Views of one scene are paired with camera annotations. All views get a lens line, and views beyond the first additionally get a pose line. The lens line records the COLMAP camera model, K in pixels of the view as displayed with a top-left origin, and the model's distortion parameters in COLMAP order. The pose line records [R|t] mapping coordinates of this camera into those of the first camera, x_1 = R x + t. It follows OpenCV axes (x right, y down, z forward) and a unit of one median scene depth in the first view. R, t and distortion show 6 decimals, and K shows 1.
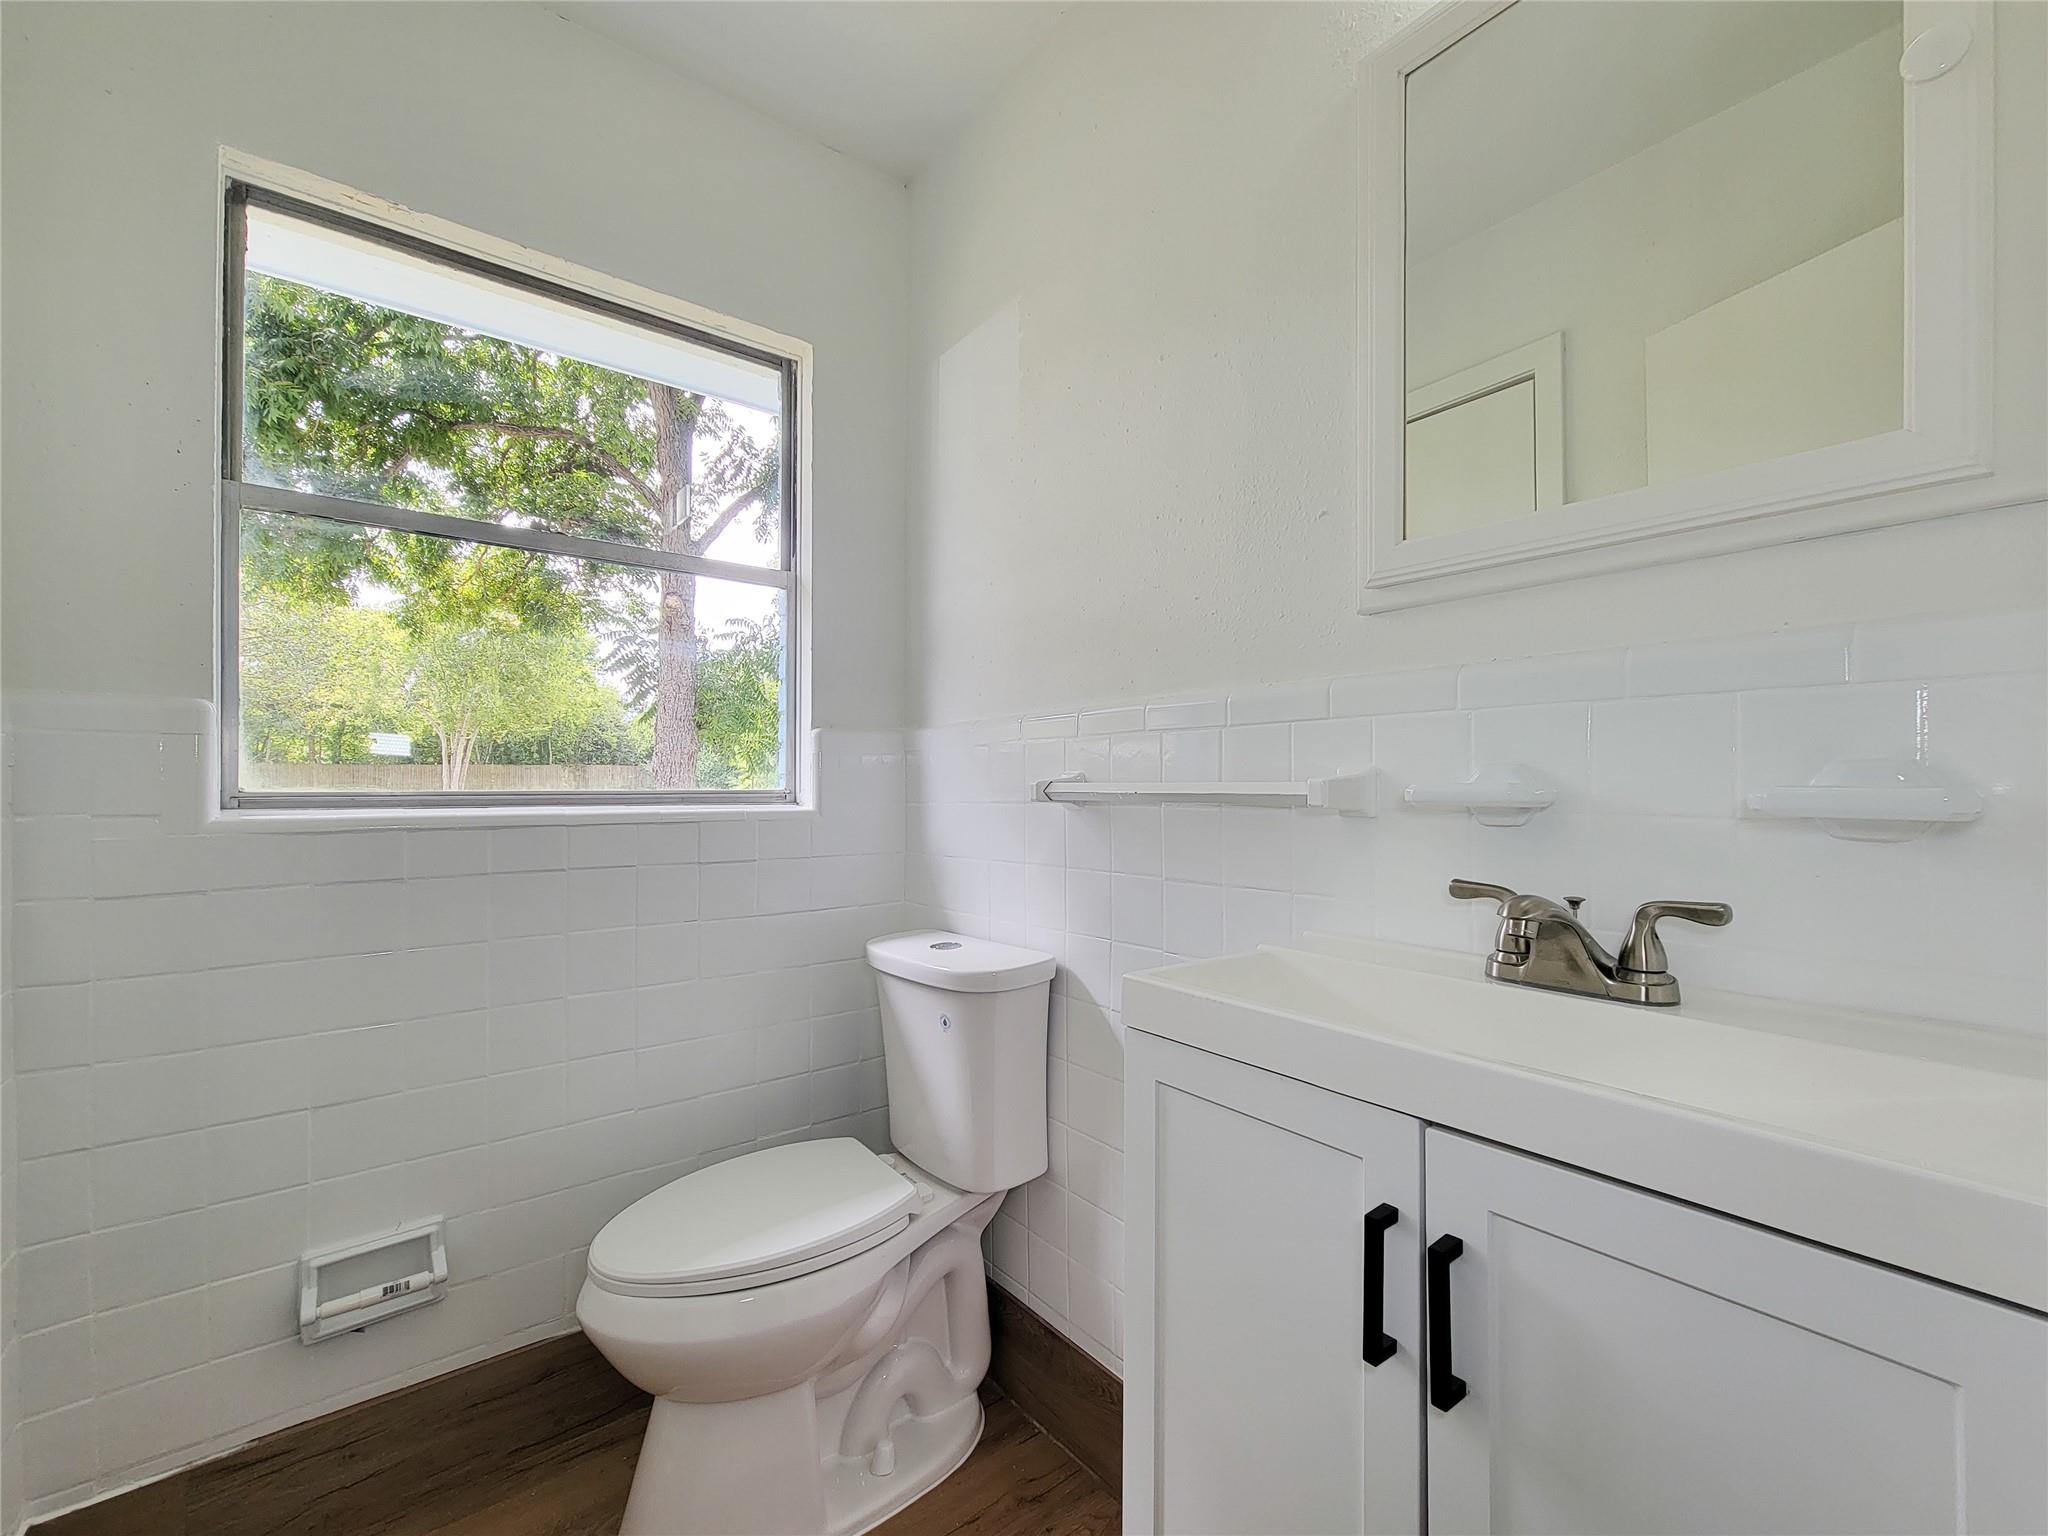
lens RADIAL K [[843.8, 0, 1025.9], [0, 843.8, 773.0], [0, 0, 1]] dist [0.001256, -0.001039]
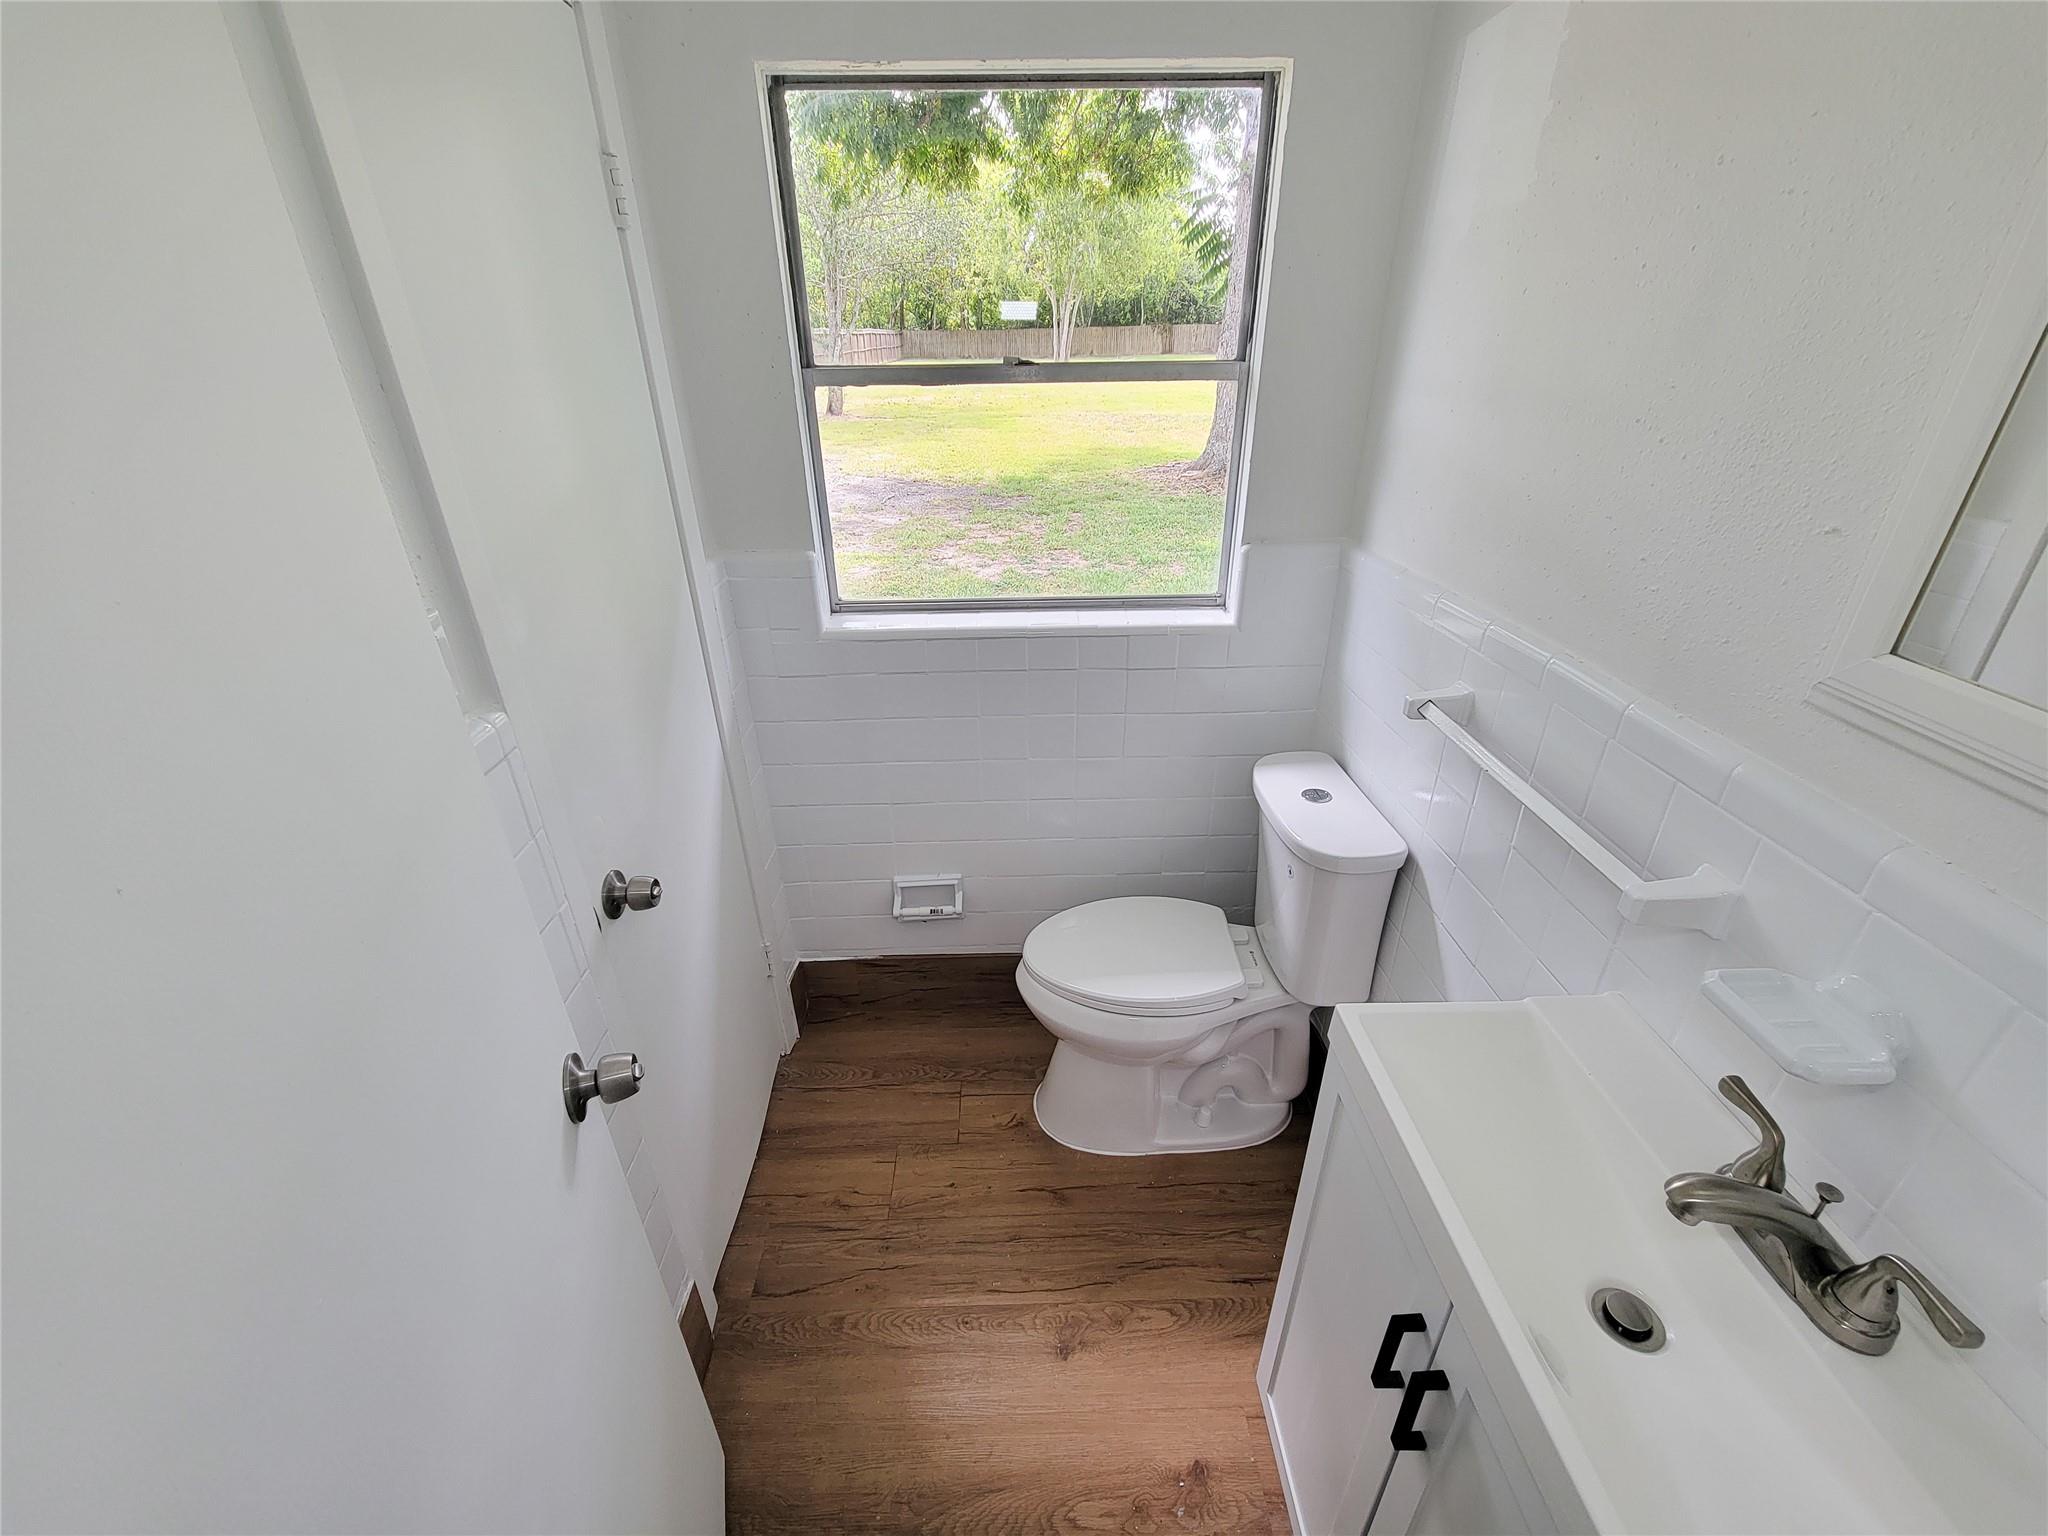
lens RADIAL K [[826.0, 0, 1055.8], [0, 826.0, 741.9], [0, 0, 1]] dist [0.002124, -0.000394]
pose [[0.821242, 0.242205, -0.516622, 0.127194], [0.016605, 0.894904, 0.445950, -0.260787], [0.570339, -0.374811, 0.730911, 0.030205]]
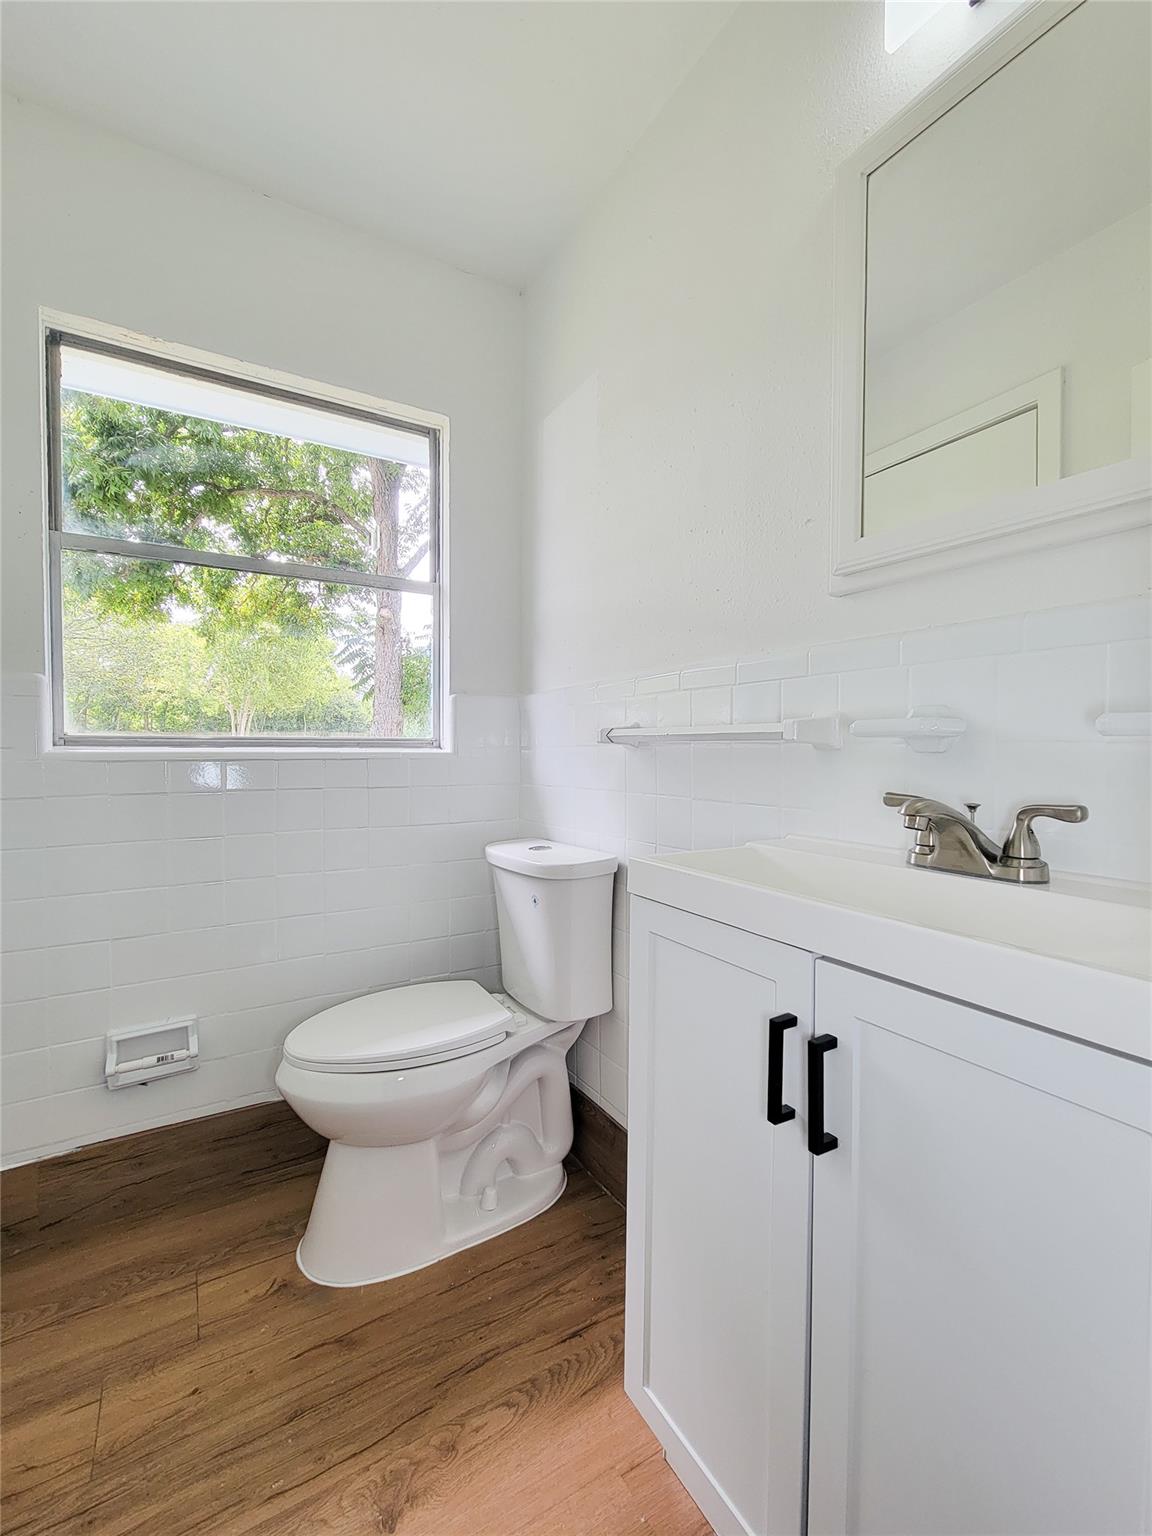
lens RADIAL K [[632.2, 0, 571.2], [0, 632.2, 752.3], [0, 0, 1]] dist [0.001035, 0.000537]
pose [[0.993475, -0.003956, -0.113983, 0.058967], [0.006944, 0.999642, 0.025832, 0.015827], [0.113840, -0.026455, 0.993147, -0.020261]]
